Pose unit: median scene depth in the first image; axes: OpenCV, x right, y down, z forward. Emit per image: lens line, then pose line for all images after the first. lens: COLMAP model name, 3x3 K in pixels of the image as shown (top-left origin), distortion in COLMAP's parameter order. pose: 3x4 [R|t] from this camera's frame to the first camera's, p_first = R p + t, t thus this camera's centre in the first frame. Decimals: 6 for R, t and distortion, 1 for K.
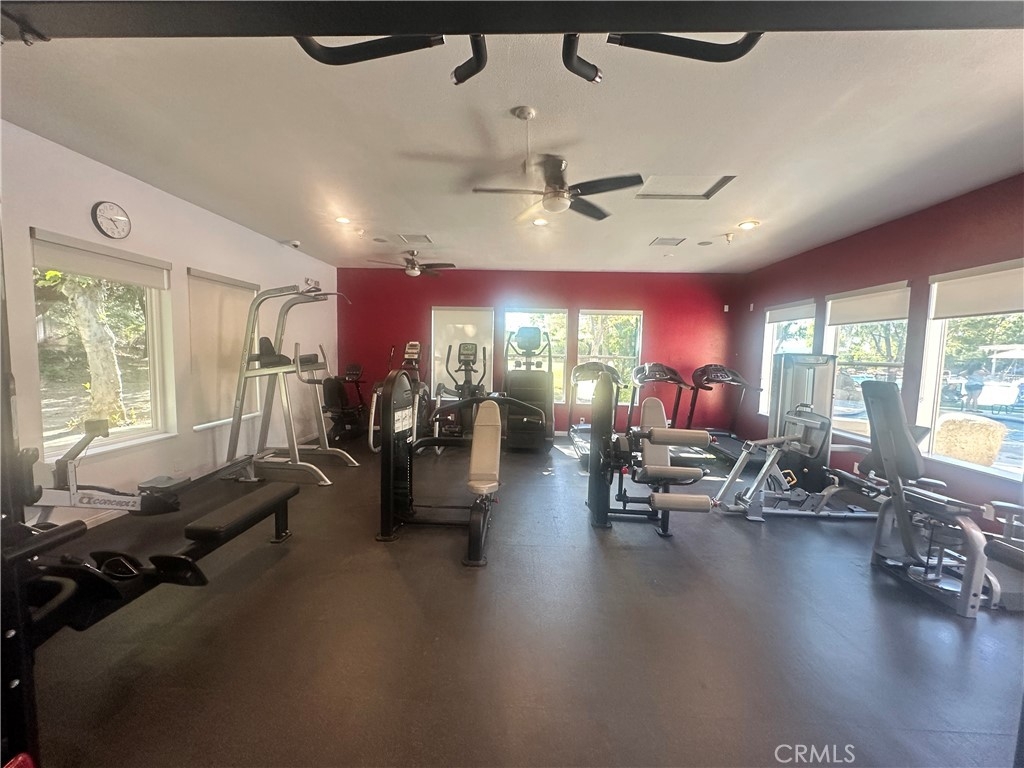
lens RADIAL K [[410.0, 0, 512.0], [0, 410.0, 384.0], [0, 0, 1]] dist [0.001015, -0.000007]
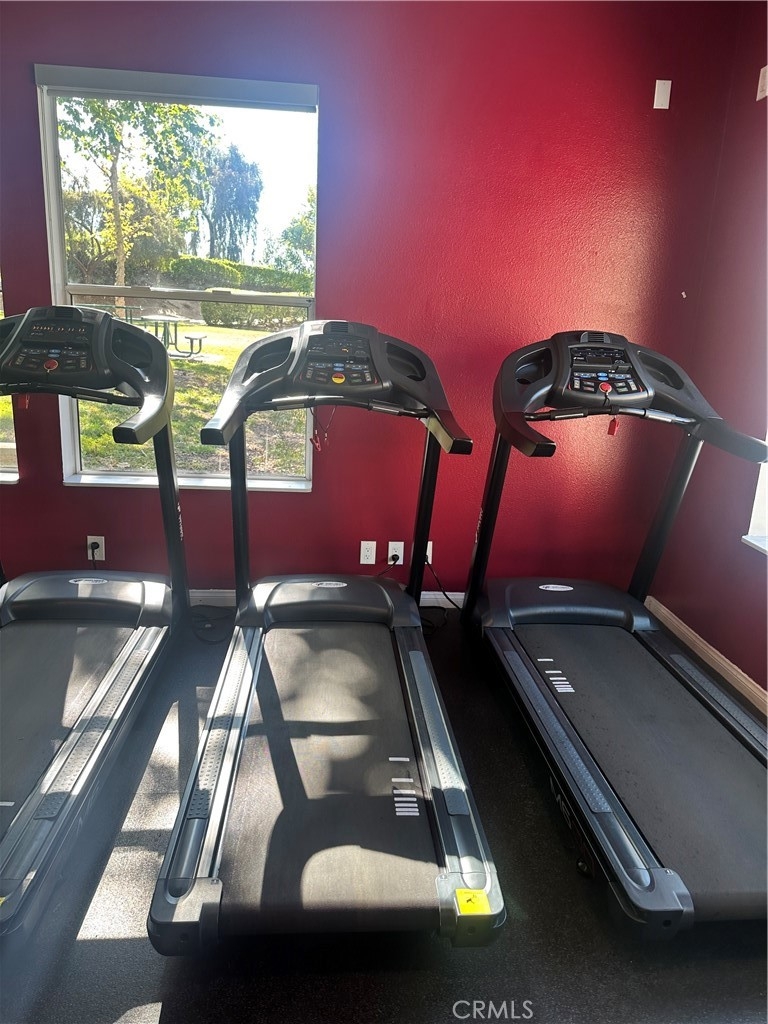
lens RADIAL K [[722.8, 0, 384.0], [0, 722.8, 512.0], [0, 0, 1]] dist [0.003710, -0.000069]
pose [[0.993312, -0.007839, 0.115197, 0.334234], [-0.014317, 0.981631, 0.190254, -0.024090], [-0.114573, -0.190631, 0.974953, 0.602593]]
